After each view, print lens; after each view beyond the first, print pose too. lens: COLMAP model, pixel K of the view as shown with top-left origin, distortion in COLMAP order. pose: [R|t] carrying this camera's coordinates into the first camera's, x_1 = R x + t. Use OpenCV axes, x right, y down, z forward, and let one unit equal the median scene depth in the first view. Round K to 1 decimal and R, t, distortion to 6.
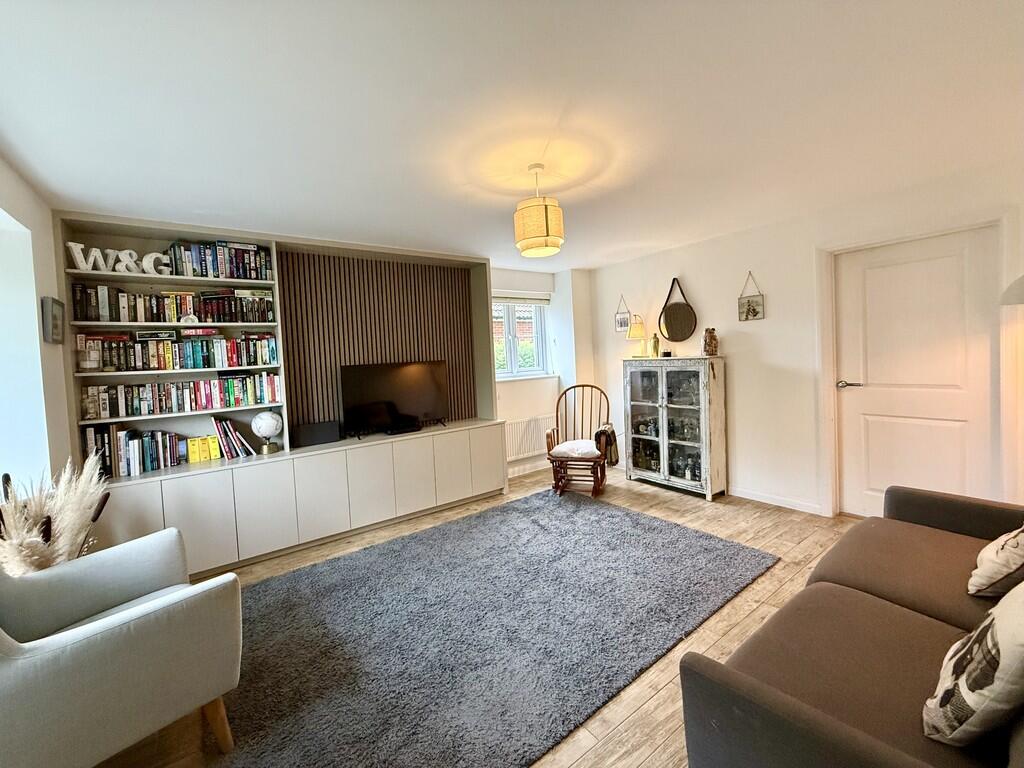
lens RADIAL K [[411.3, 0, 510.5], [0, 411.3, 375.0], [0, 0, 1]] dist [0.000515, -0.000014]
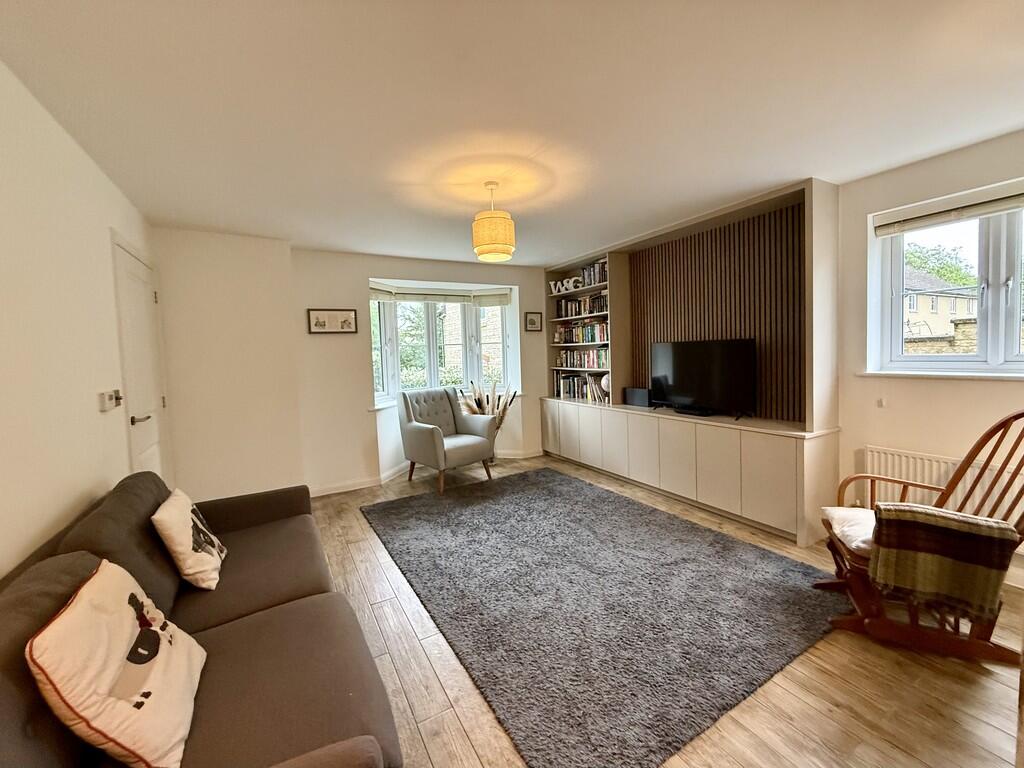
lens RADIAL K [[411.3, 0, 511.0], [0, 411.3, 376.3], [0, 0, 1]] dist [0.000515, -0.000014]
pose [[-0.097964, 0.114831, -0.988543, 0.905338], [-0.005680, 0.993240, 0.115939, -0.070640], [0.995174, 0.016973, -0.096649, 0.846201]]
